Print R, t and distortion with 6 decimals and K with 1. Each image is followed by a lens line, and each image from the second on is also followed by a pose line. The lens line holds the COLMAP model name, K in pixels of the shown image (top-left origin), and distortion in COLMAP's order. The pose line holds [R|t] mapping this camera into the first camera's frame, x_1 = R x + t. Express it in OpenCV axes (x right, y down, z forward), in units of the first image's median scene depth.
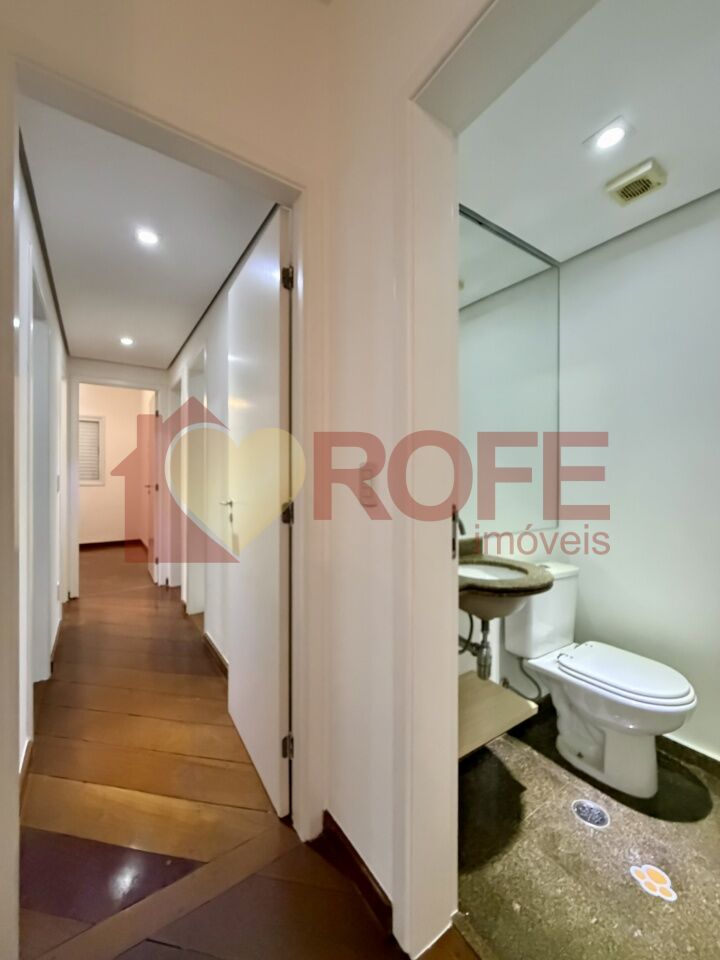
lens RADIAL K [[380.9, 0, 354.4], [0, 380.9, 482.0], [0, 0, 1]] dist [-0.003540, 0.001053]
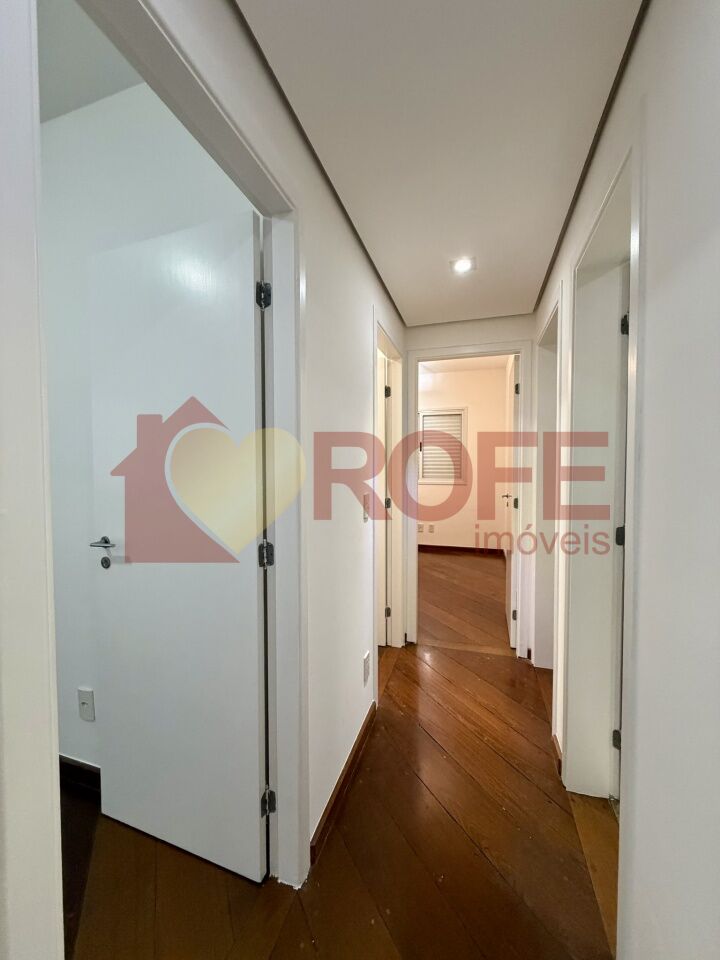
lens RADIAL K [[380.9, 0, 360.4], [0, 380.9, 479.0], [0, 0, 1]] dist [-0.003540, 0.001053]
pose [[0.624810, 0.019886, -0.780523, -0.450206], [-0.002060, 0.999714, 0.023822, -0.104398], [0.780774, -0.013277, 0.624672, 0.973671]]
